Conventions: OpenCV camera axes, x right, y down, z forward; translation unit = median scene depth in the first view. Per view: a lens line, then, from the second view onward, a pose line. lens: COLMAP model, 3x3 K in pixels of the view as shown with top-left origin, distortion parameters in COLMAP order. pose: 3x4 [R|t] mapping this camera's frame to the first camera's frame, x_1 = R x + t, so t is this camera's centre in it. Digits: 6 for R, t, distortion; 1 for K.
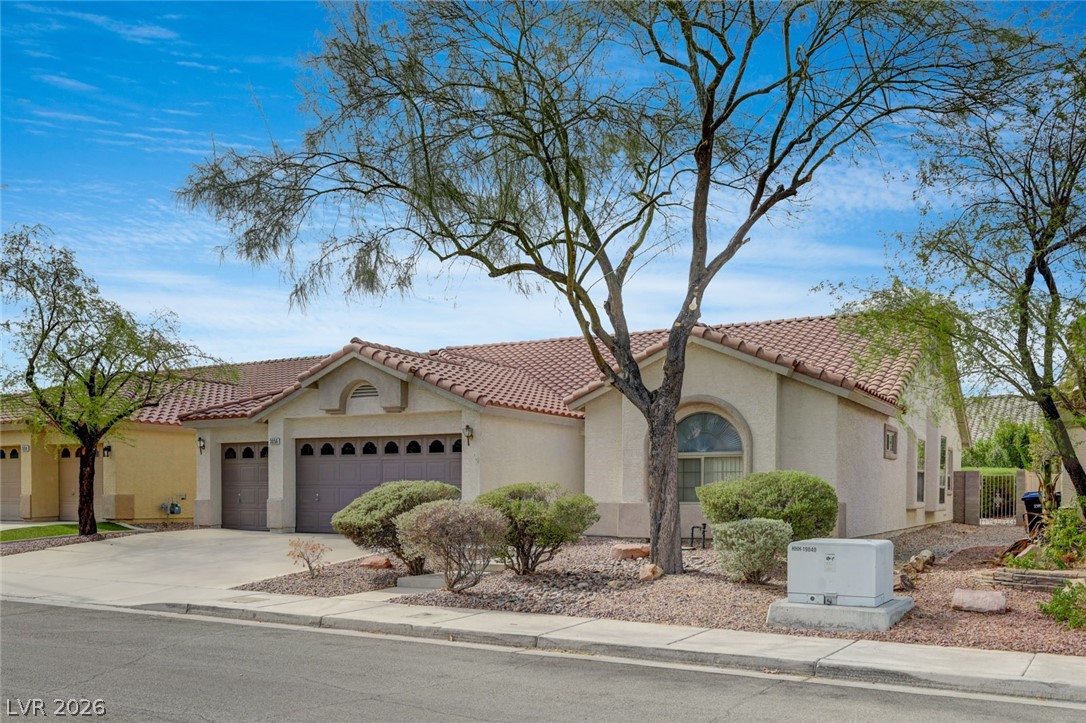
lens RADIAL K [[975.4, 0, 536.9], [0, 975.4, 362.8], [0, 0, 1]] dist [-0.000854, 0.000311]
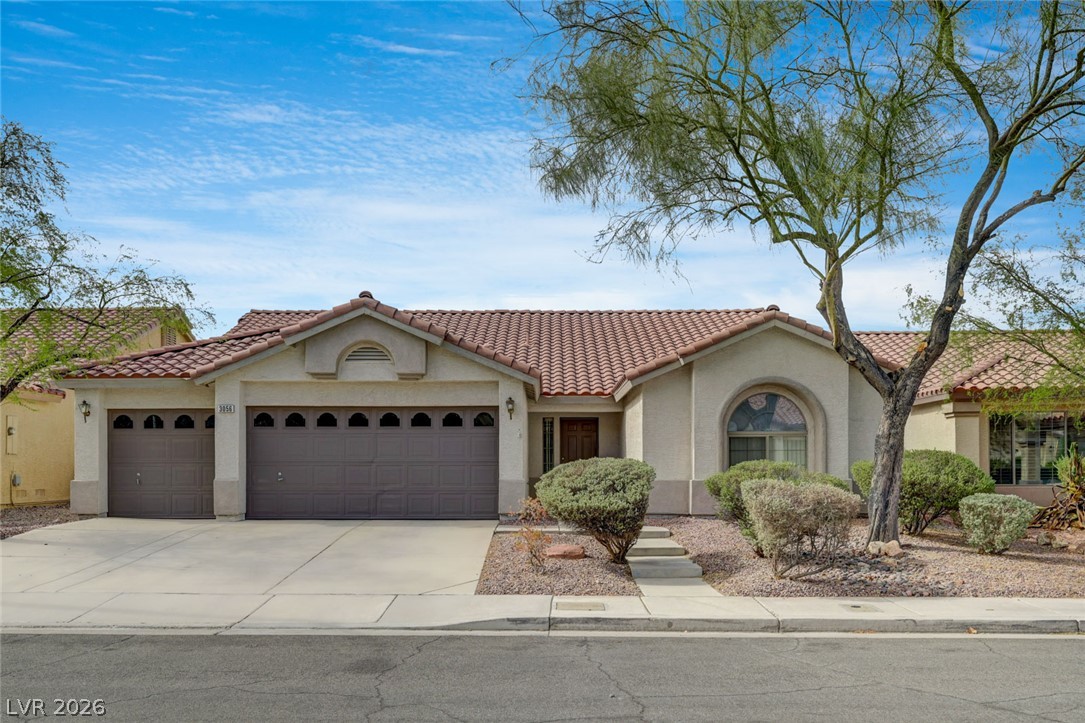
lens RADIAL K [[901.5, 0, 542.5], [0, 901.5, 361.5], [0, 0, 1]] dist [0.002241, -0.001511]
pose [[0.871137, 0.053371, 0.488130, -0.442437], [-0.061204, 0.998125, 0.000094, 0.027018], [-0.487210, -0.029957, 0.872771, 0.233771]]
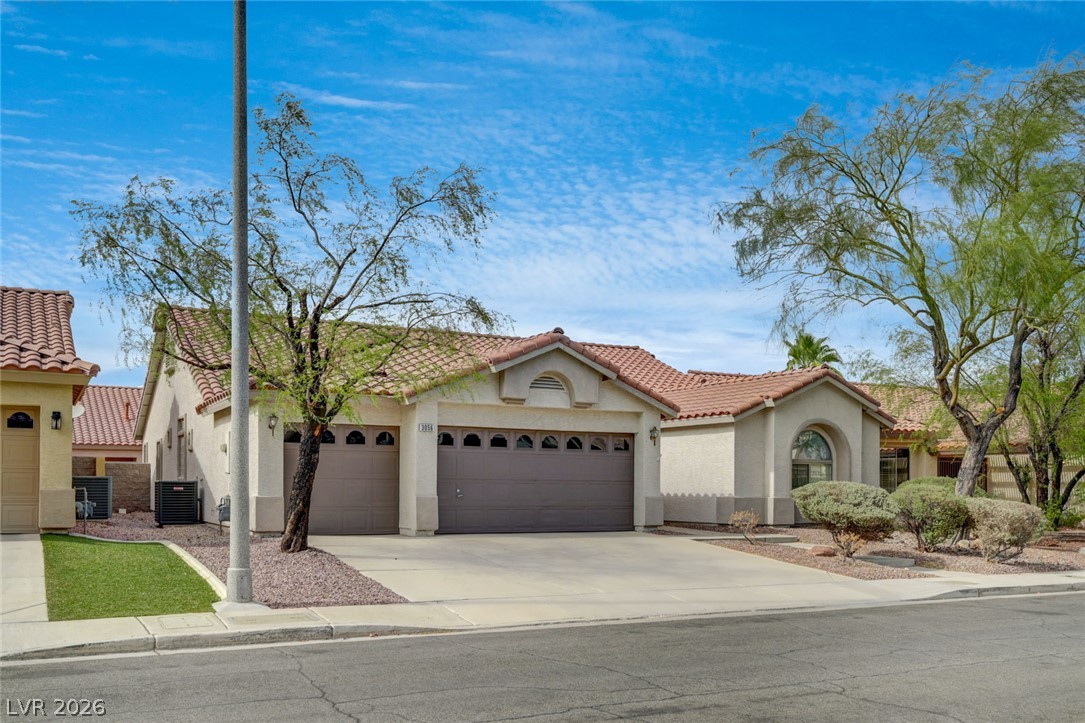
lens RADIAL K [[974.5, 0, 536.4], [0, 974.5, 362.8], [0, 0, 1]] dist [-0.000854, 0.000311]
pose [[0.526540, 0.106515, 0.843451, -1.019655], [-0.119456, 0.991547, -0.050644, 0.060917], [-0.841716, -0.074089, 0.534813, 0.512782]]
